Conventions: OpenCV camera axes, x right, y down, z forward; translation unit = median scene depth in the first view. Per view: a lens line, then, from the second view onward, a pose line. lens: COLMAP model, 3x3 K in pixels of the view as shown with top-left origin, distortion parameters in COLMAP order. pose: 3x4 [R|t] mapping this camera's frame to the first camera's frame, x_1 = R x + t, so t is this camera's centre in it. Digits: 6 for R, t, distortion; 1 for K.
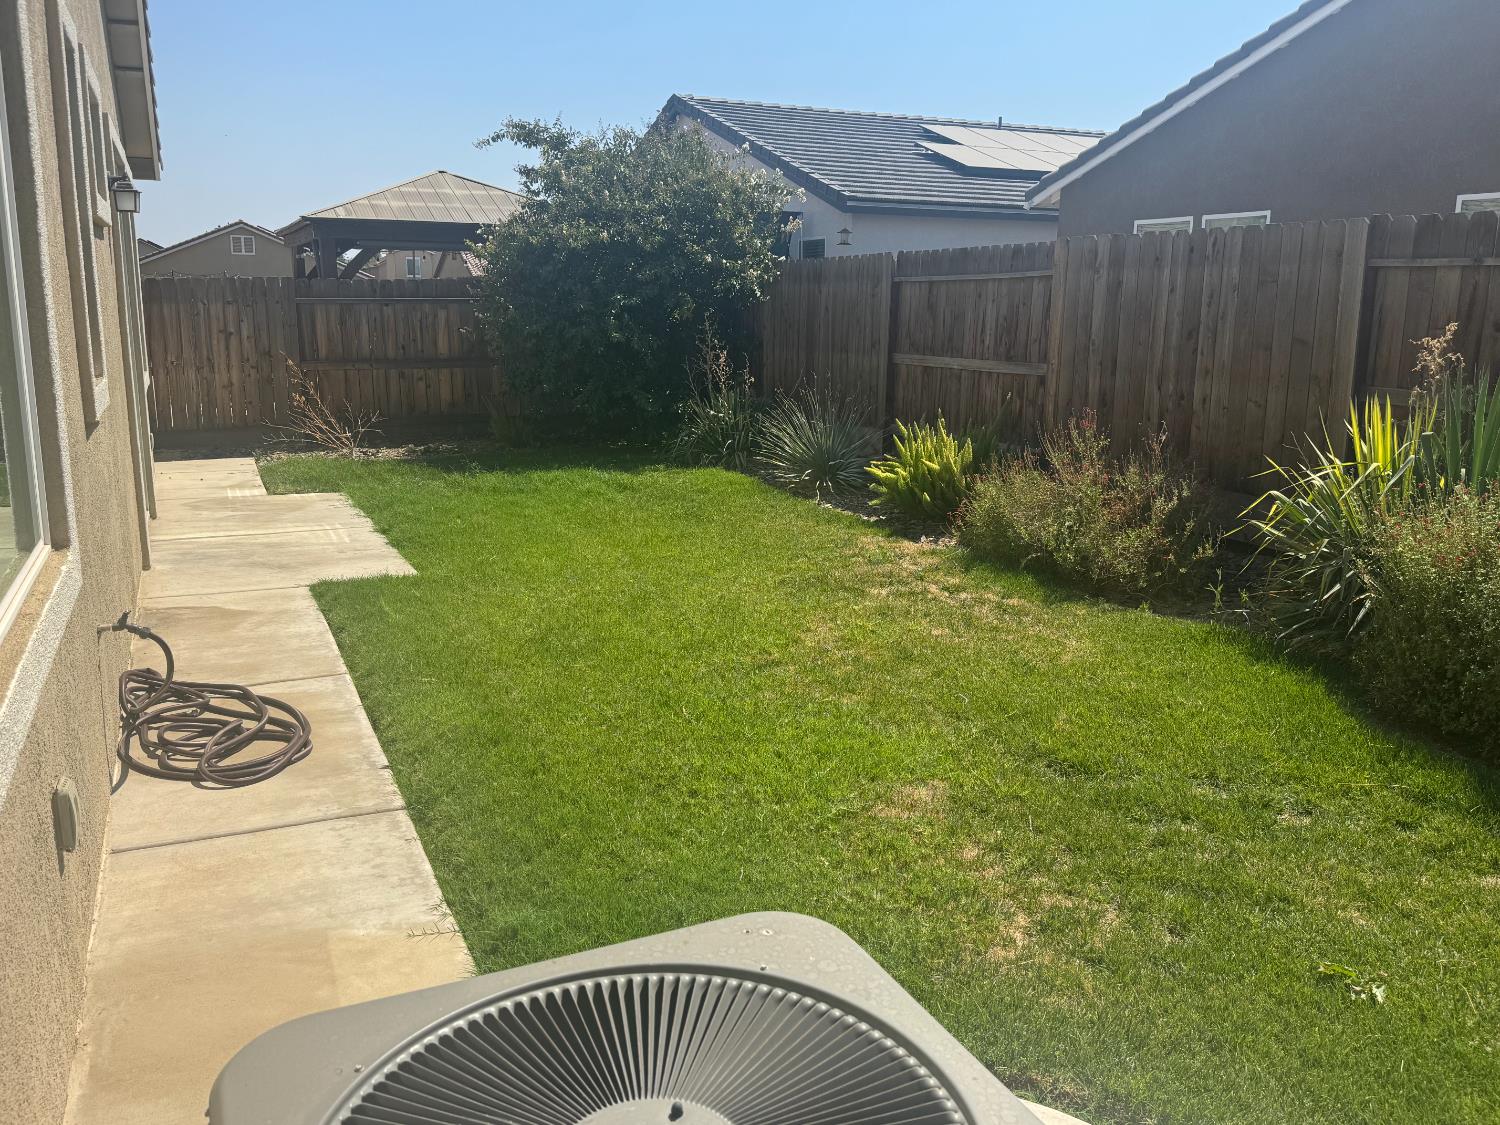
lens RADIAL K [[1206.1, 0, 750.0], [0, 1206.1, 562.5], [0, 0, 1]] dist [0.000998, 0.000780]
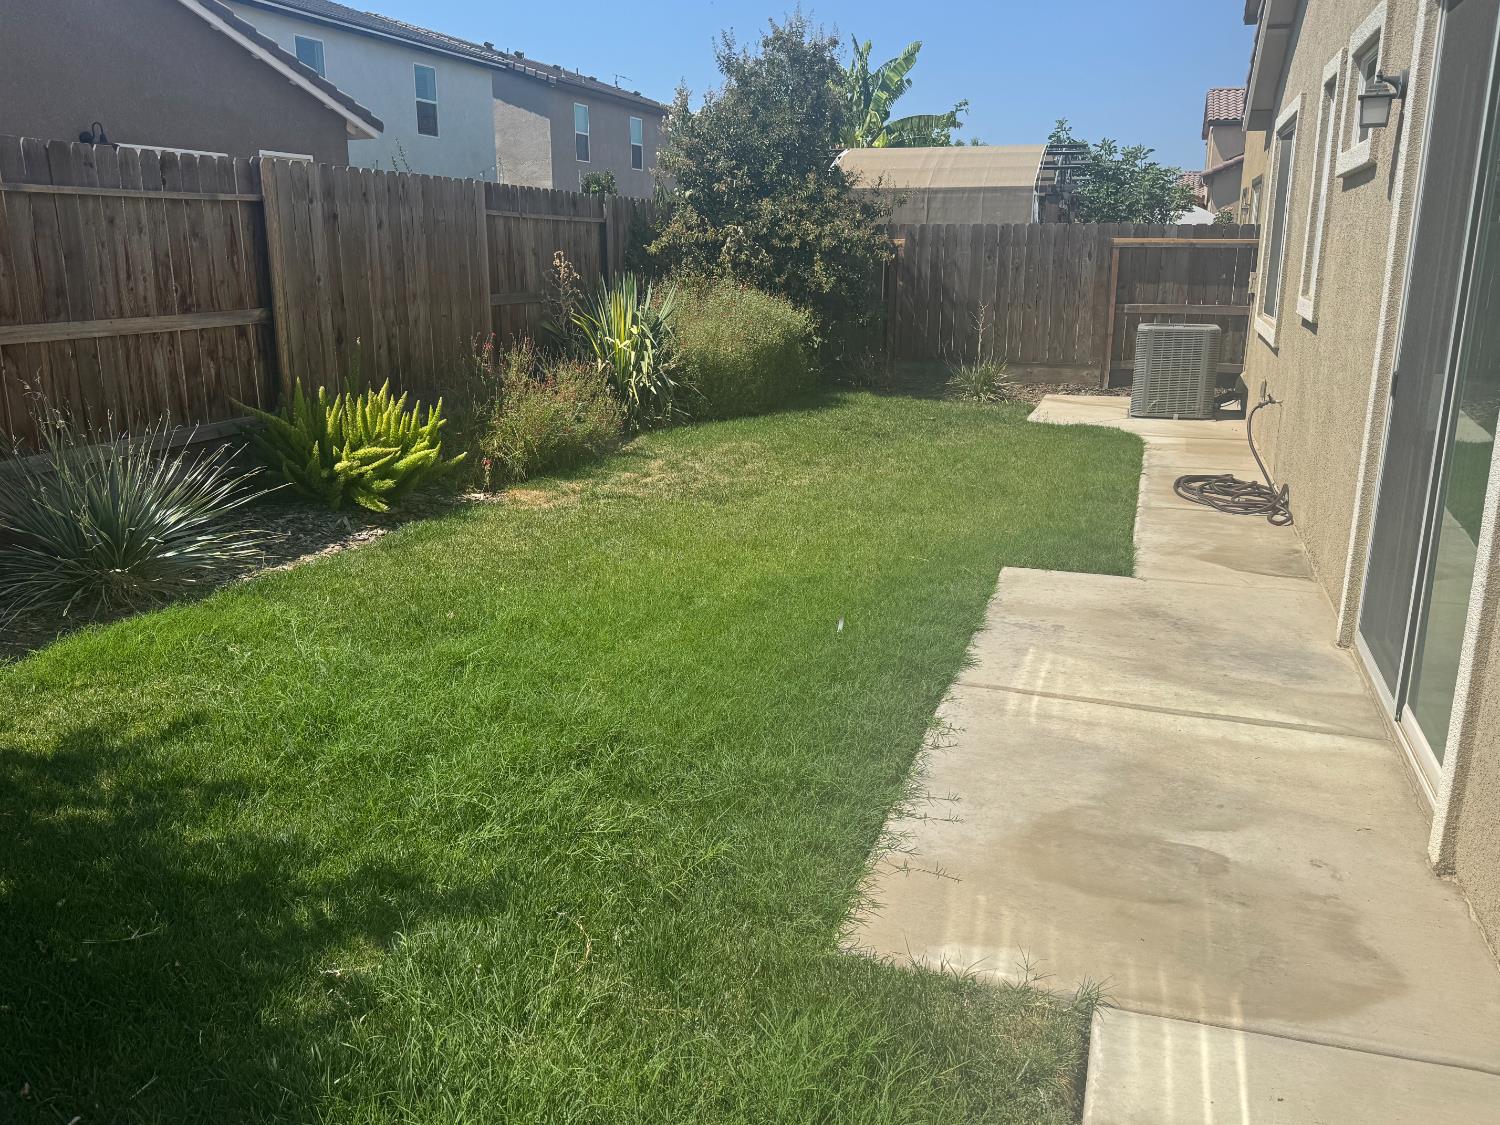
lens RADIAL K [[1206.1, 0, 750.0], [0, 1206.1, 562.5], [0, 0, 1]] dist [0.000998, 0.000780]
pose [[-0.729592, -0.185022, 0.658379, -0.635550], [0.128265, 0.908602, 0.397480, -0.321004], [-0.671747, 0.374445, -0.639177, 1.501984]]
